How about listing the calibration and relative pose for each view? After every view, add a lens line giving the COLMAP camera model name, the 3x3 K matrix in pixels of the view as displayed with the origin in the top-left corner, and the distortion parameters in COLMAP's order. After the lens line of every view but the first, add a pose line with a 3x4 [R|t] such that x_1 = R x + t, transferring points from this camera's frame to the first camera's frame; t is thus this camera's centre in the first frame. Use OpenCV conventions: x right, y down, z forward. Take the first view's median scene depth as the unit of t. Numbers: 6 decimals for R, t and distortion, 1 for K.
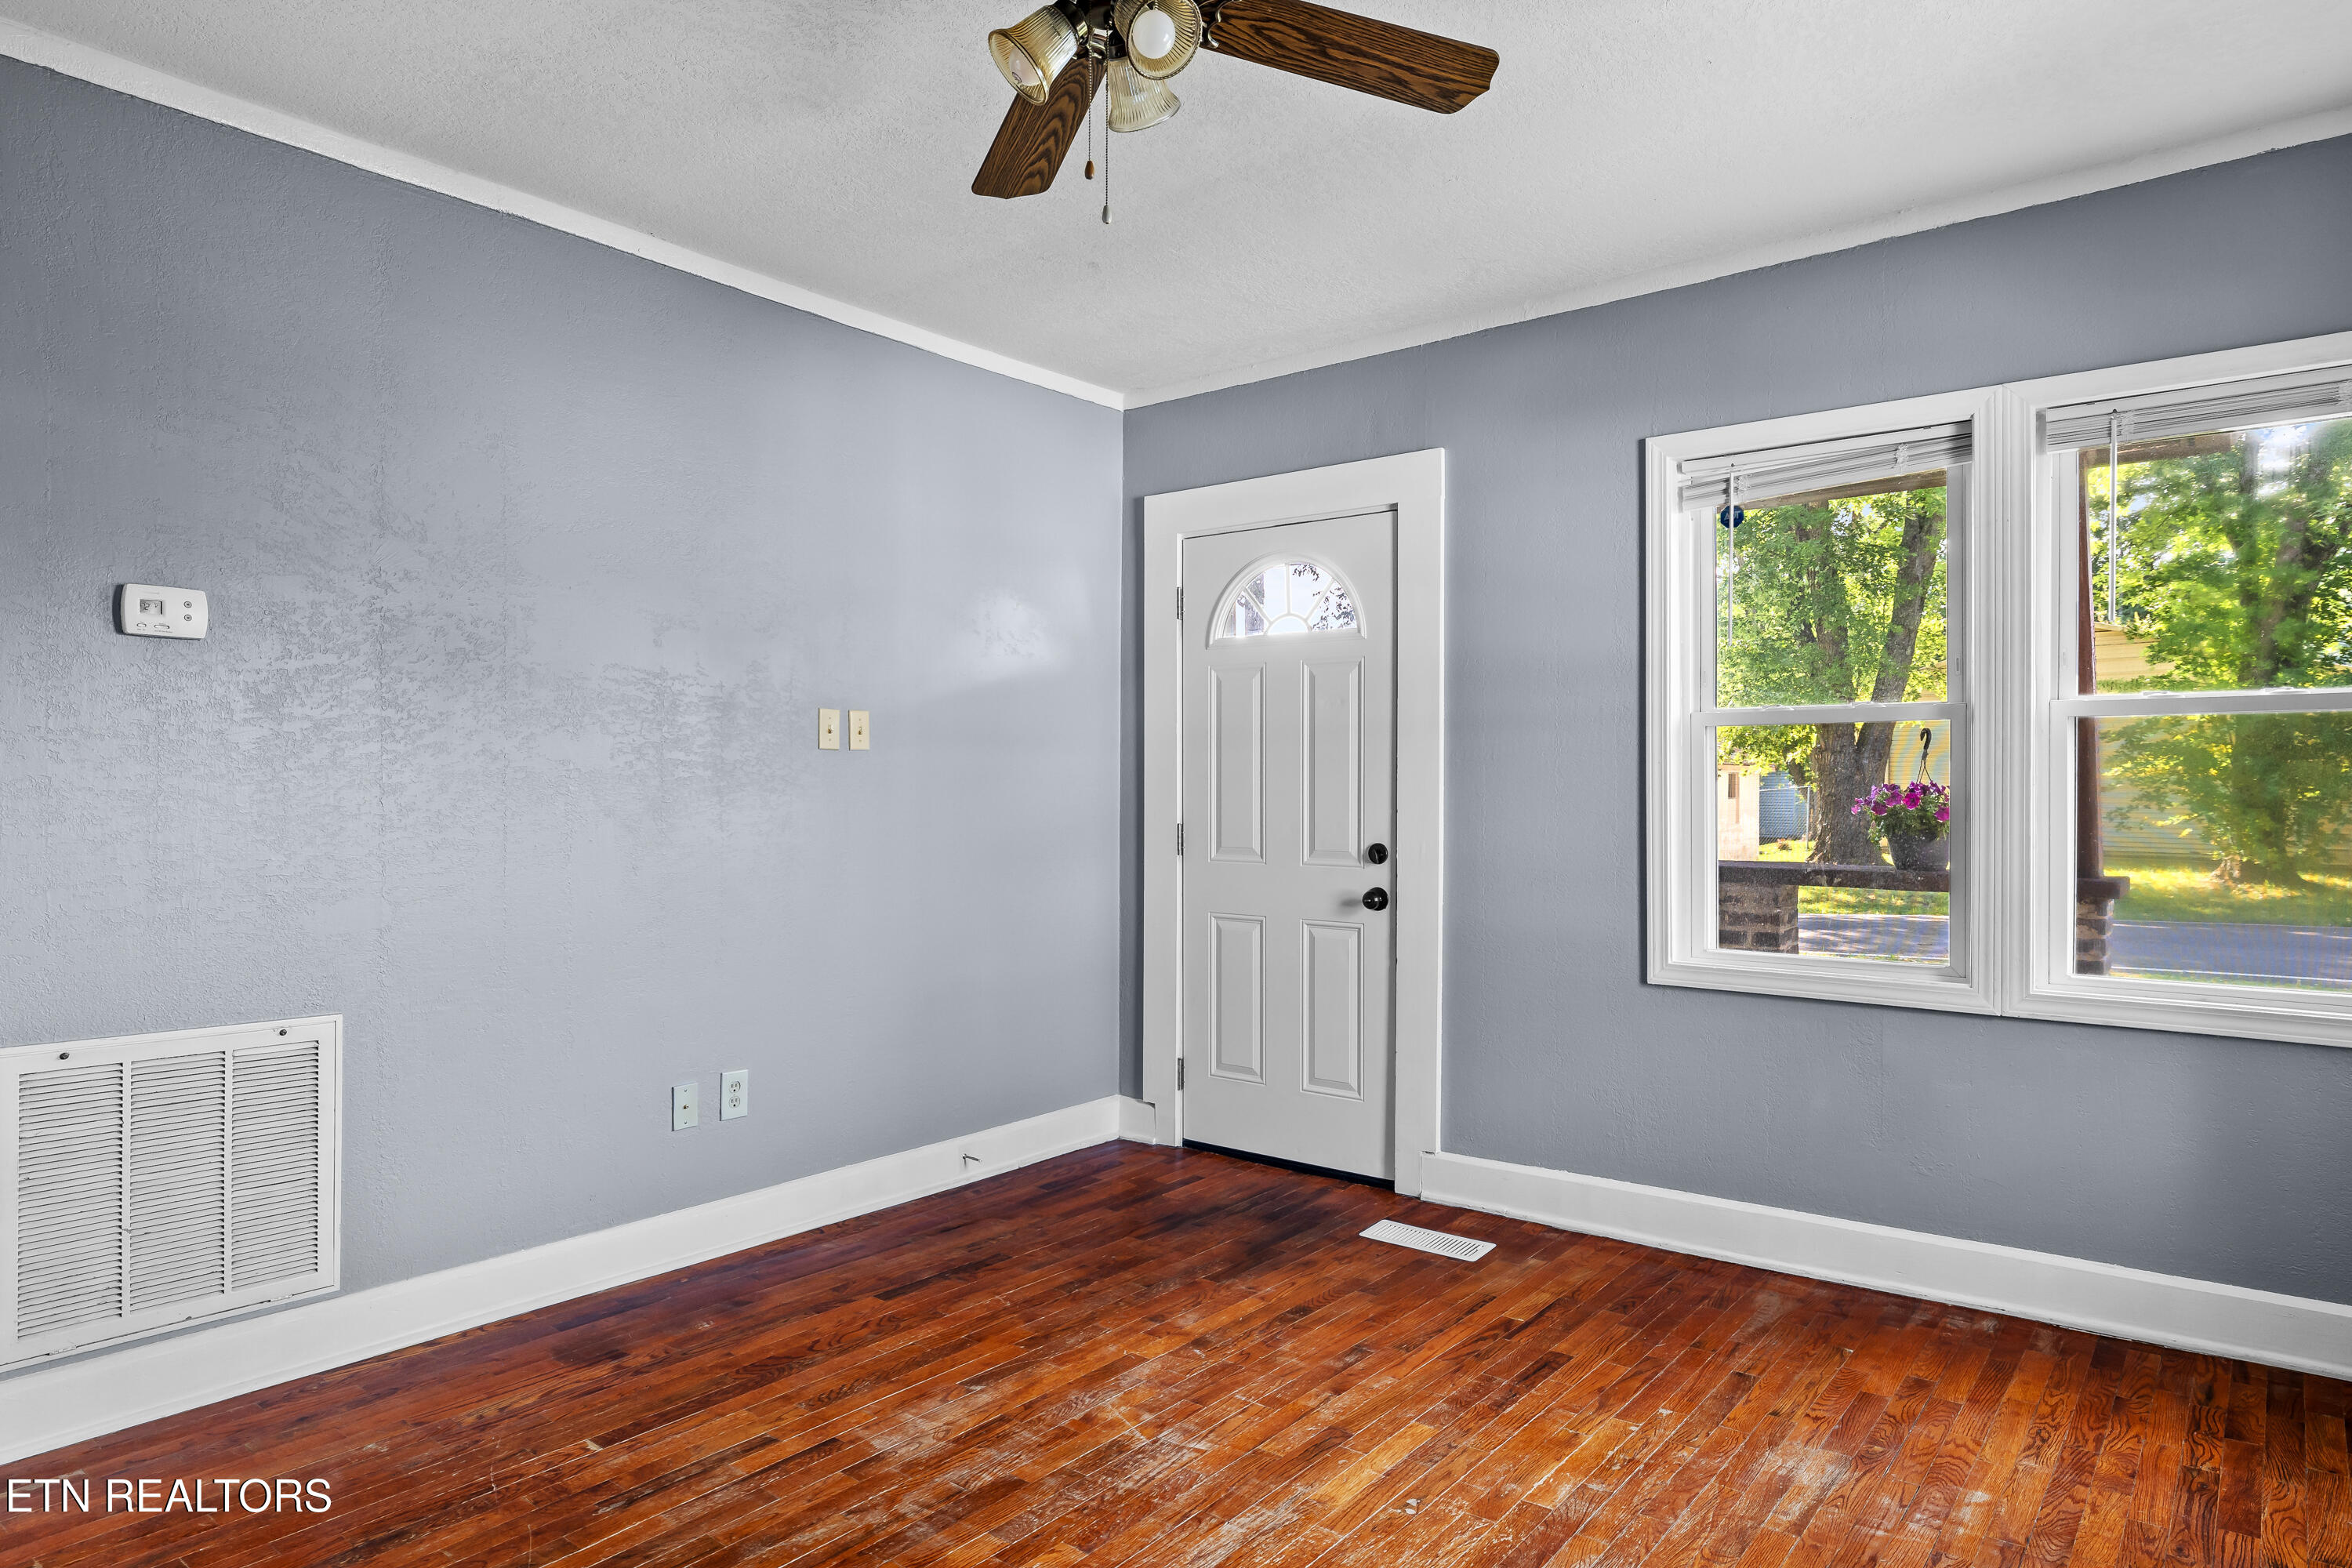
lens RADIAL K [[1369.7, 0, 1176.0], [0, 1369.7, 784.0], [0, 0, 1]] dist [-0.003312, 0.000257]
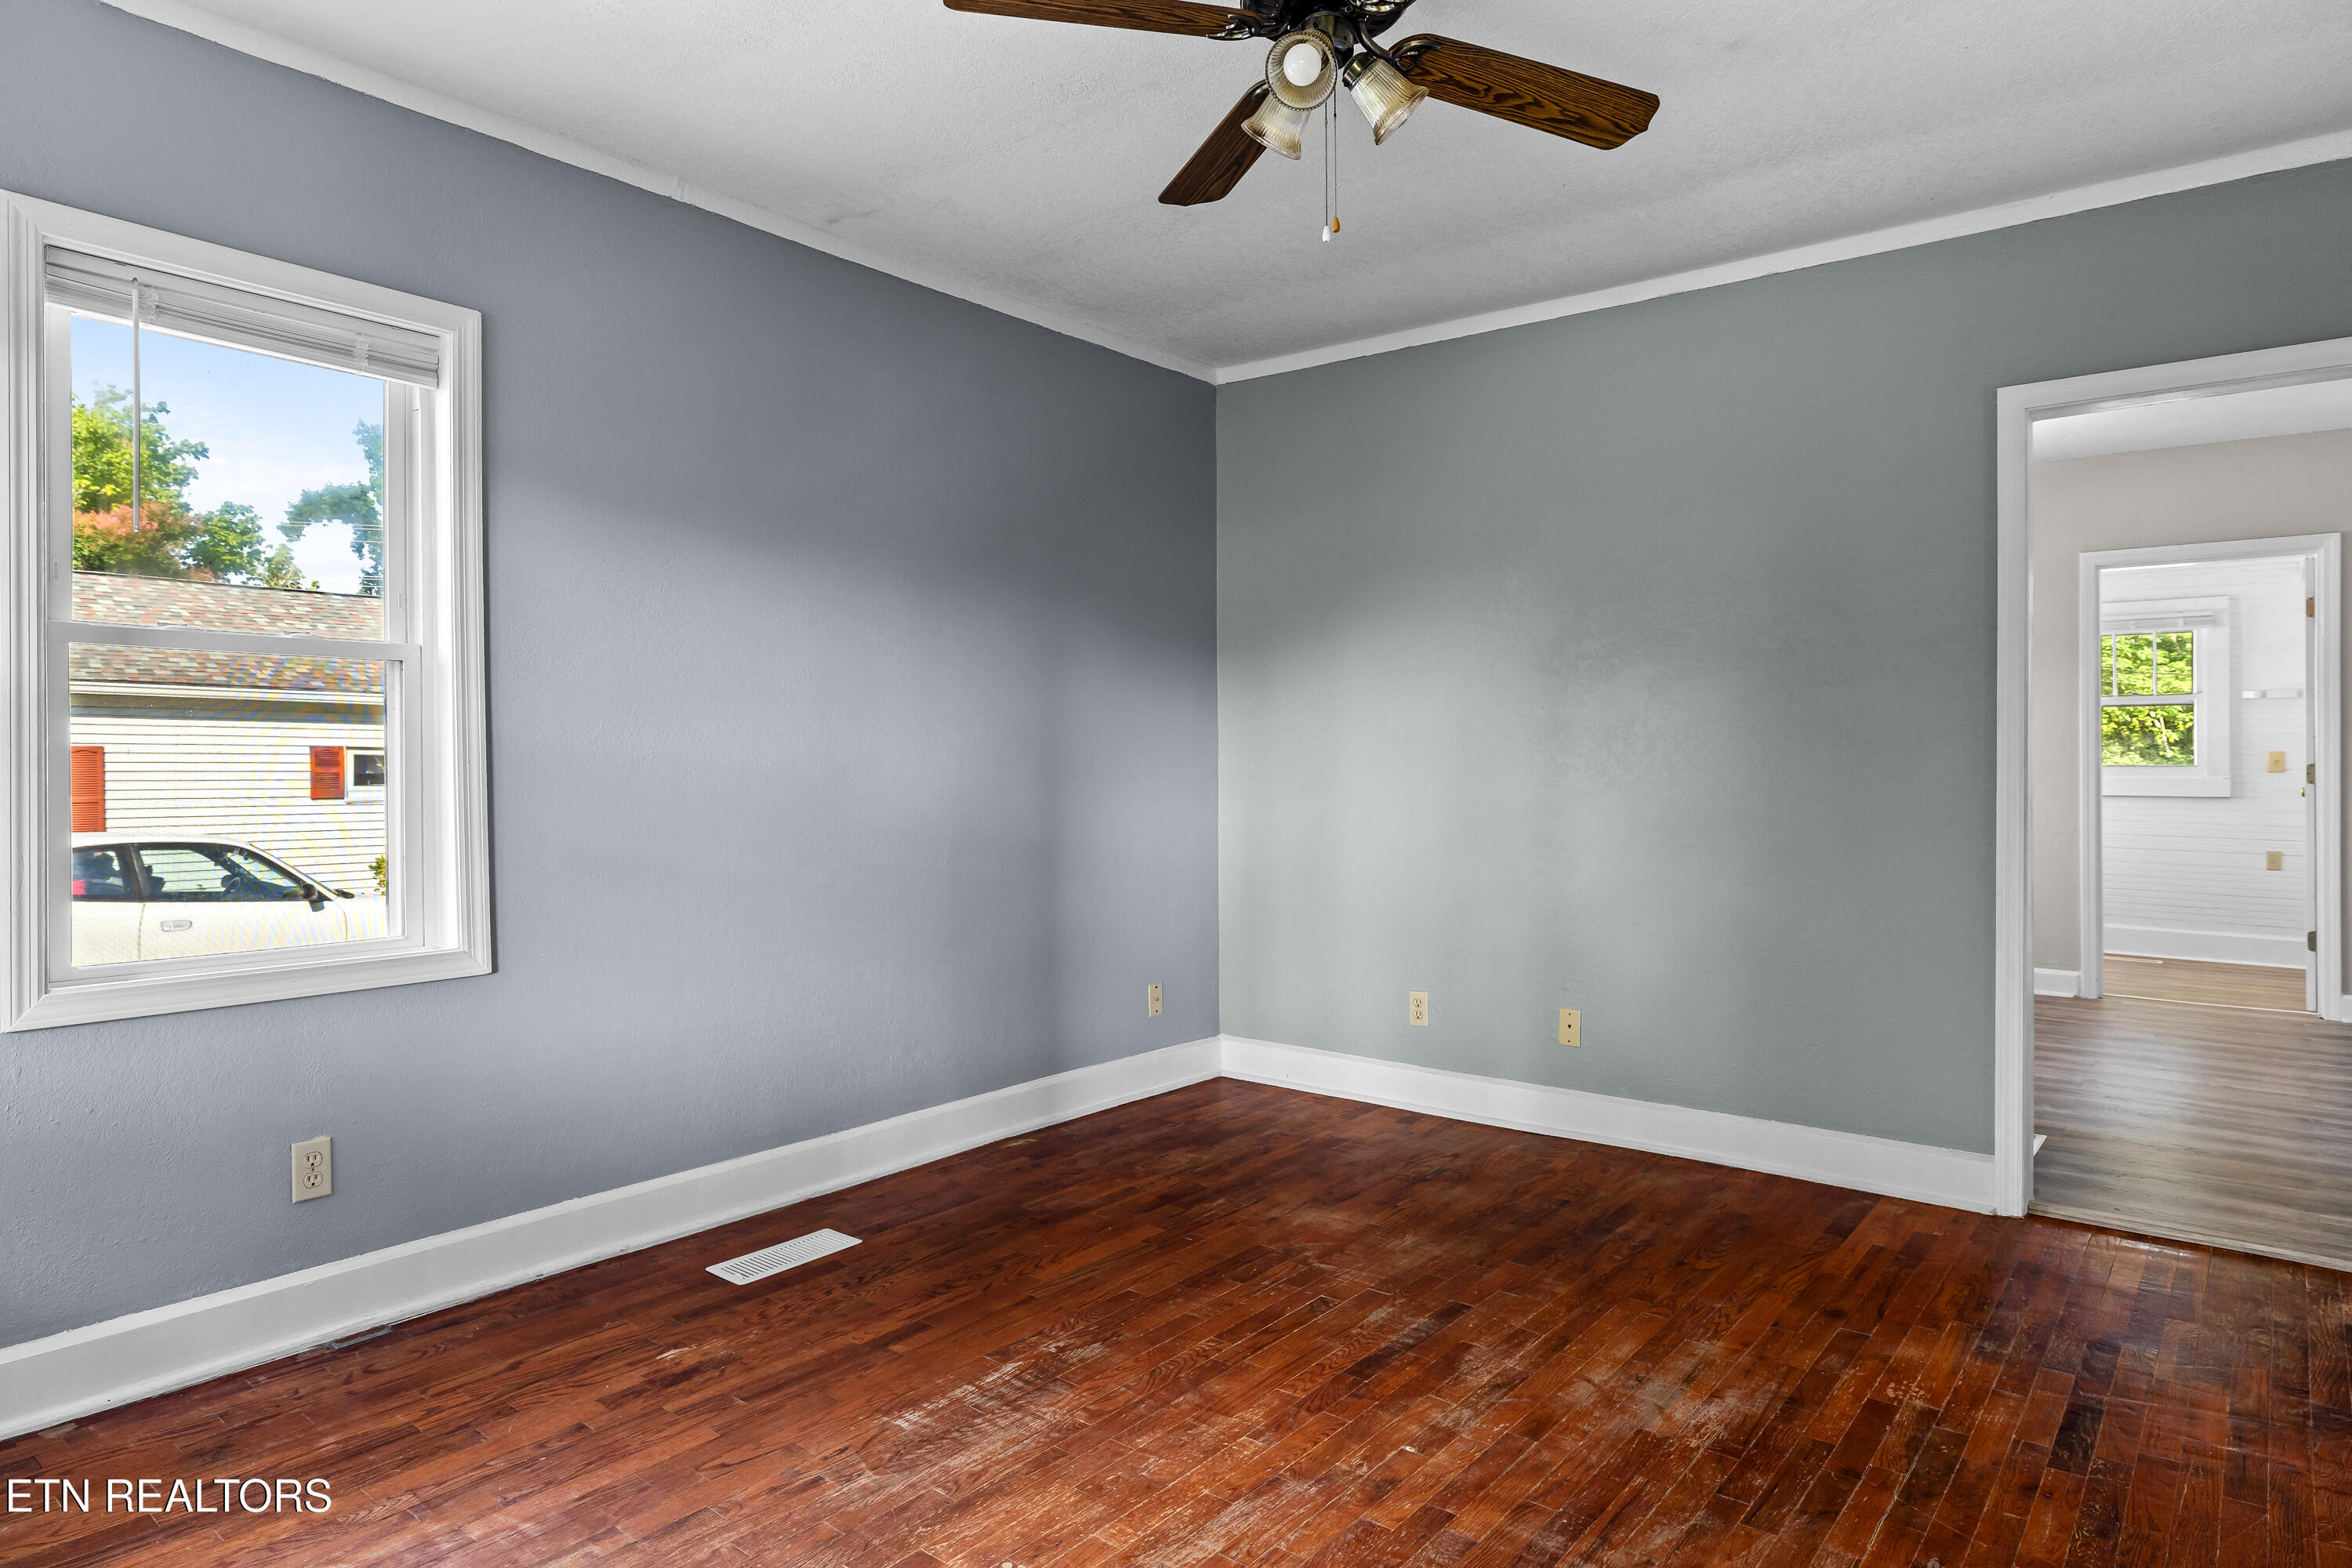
lens RADIAL K [[1369.7, 0, 1176.0], [0, 1369.7, 784.0], [0, 0, 1]] dist [-0.003312, 0.000257]
pose [[-0.999988, 0.000580, 0.004959, 0.045635], [0.000591, 0.999997, 0.002379, 0.024510], [-0.004958, 0.002381, -0.999985, 1.434379]]
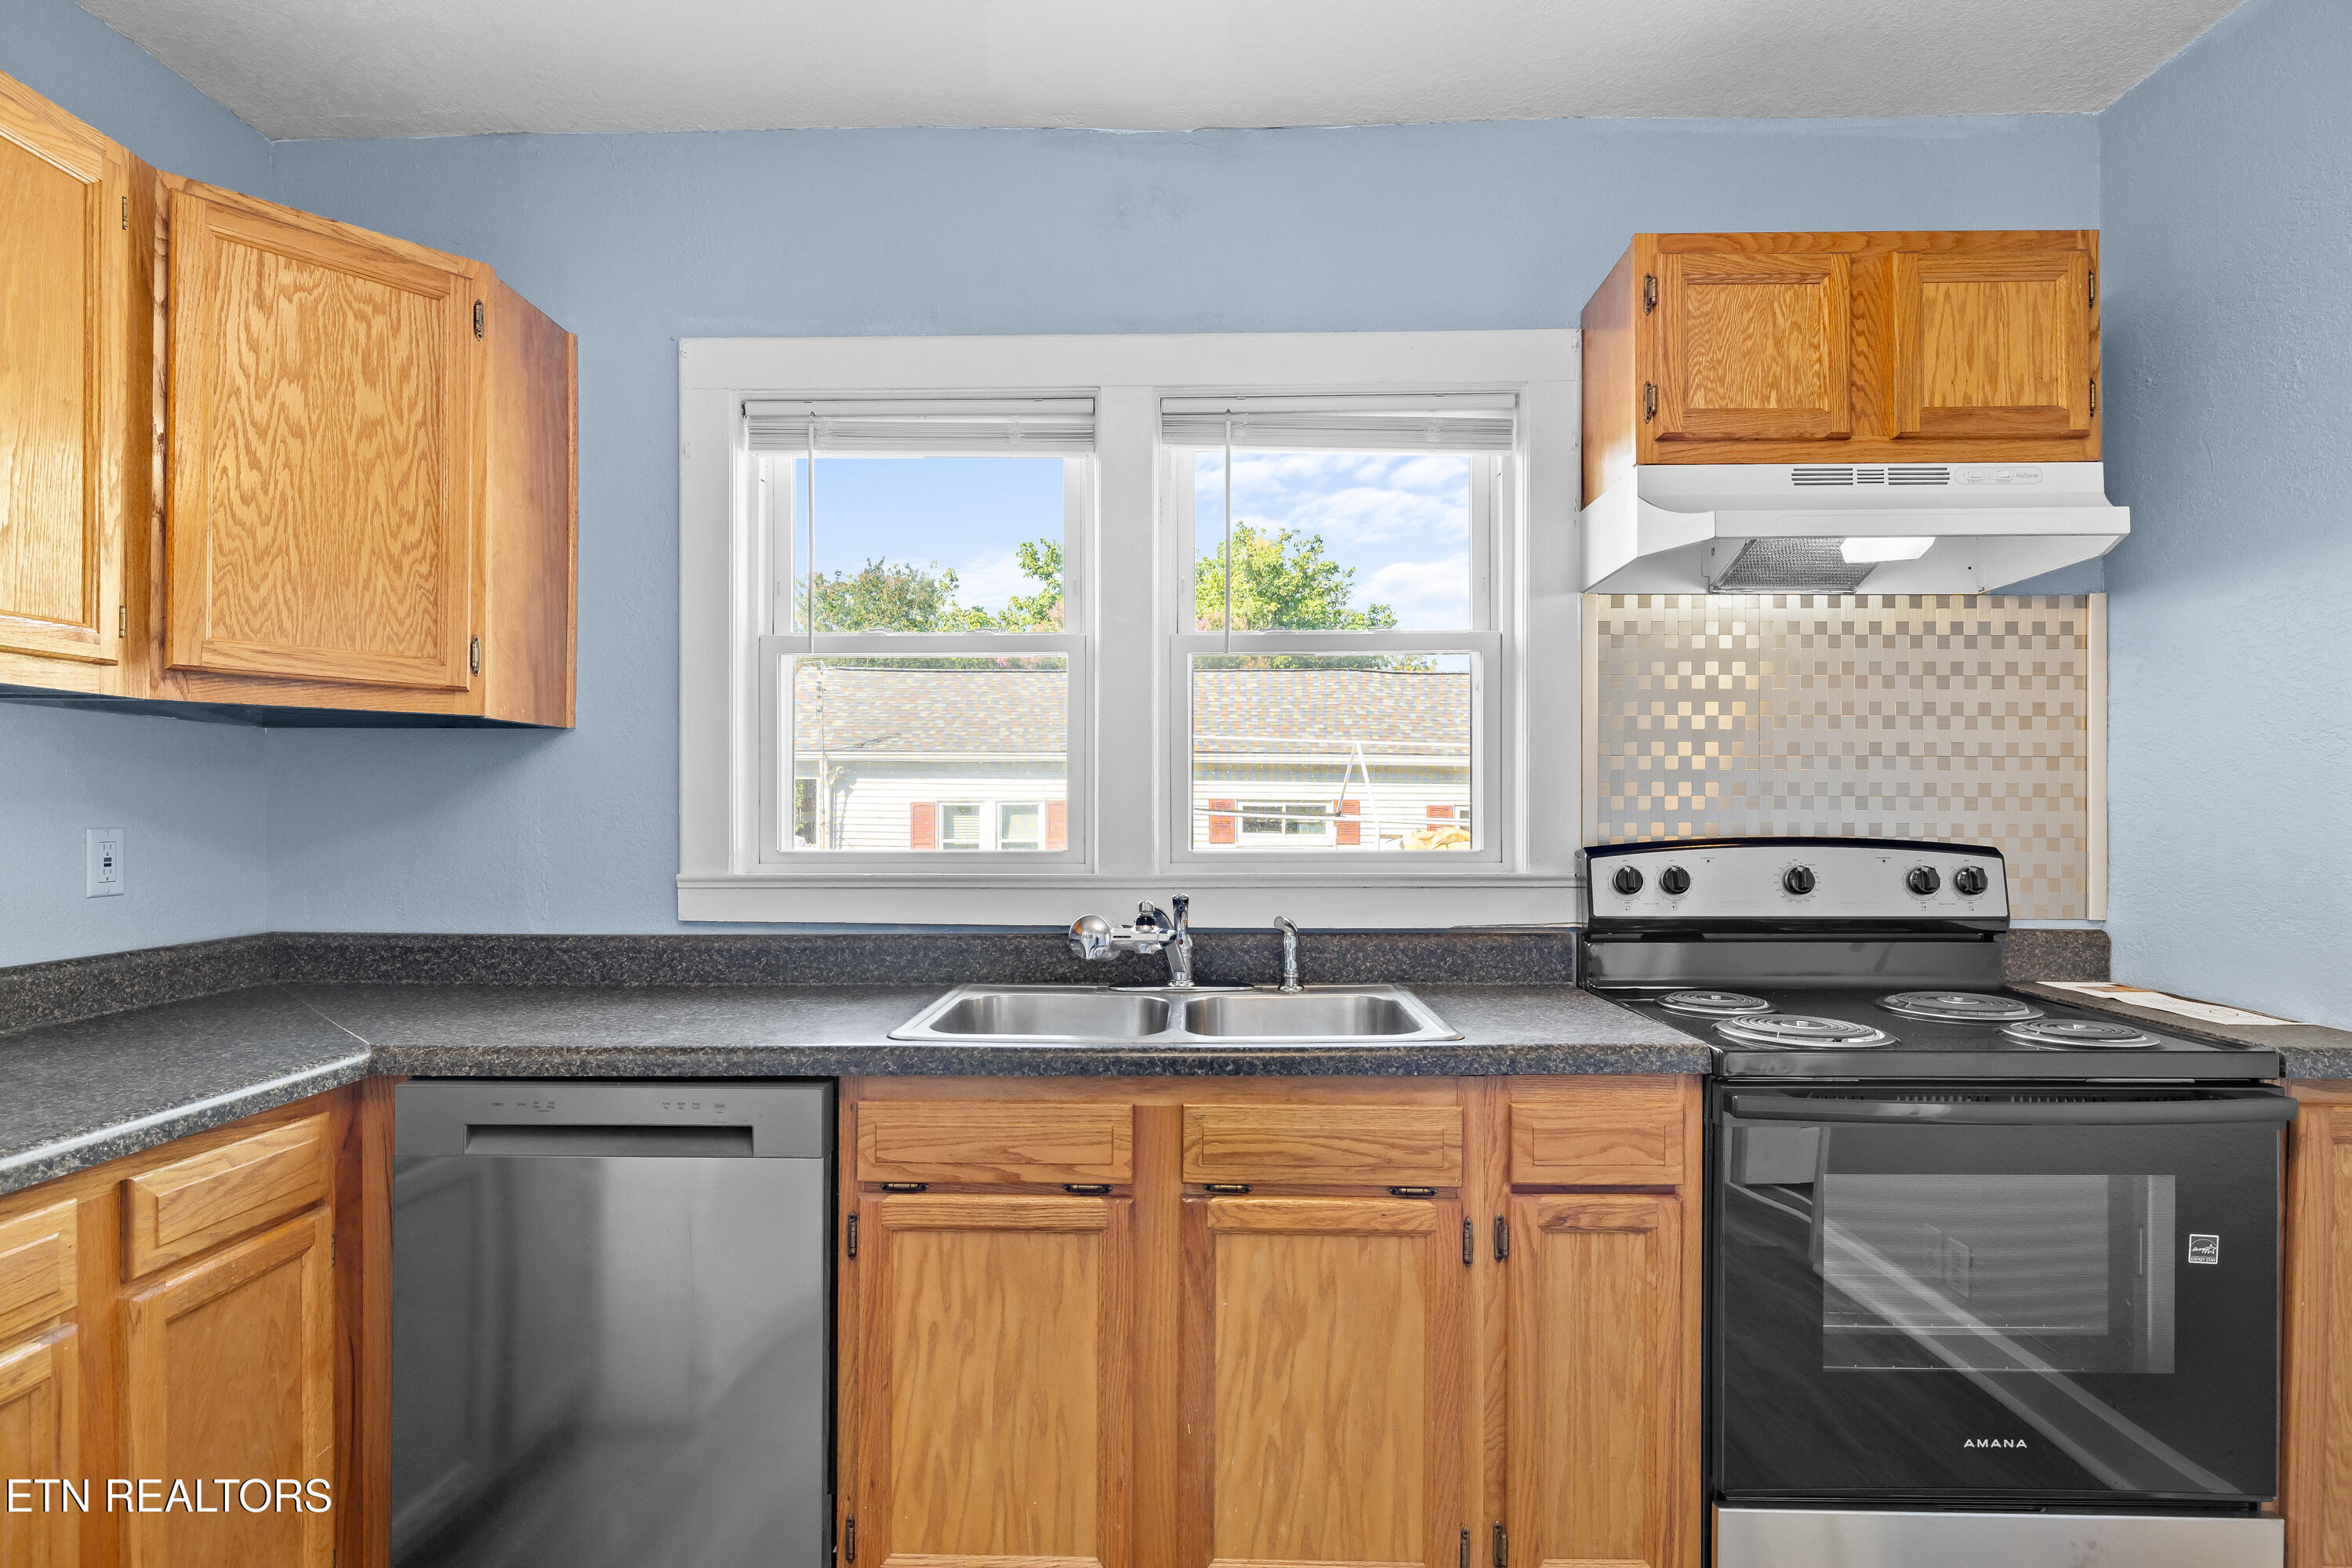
lens RADIAL K [[1216.4, 0, 1175.5], [0, 1216.4, 815.1], [0, 0, 1]] dist [-0.003238, 0.000647]
pose [[-0.599841, -0.006789, 0.800091, -0.943524], [-0.010850, 0.999941, 0.000350, -0.039558], [-0.800046, -0.008471, -0.599879, -0.259693]]
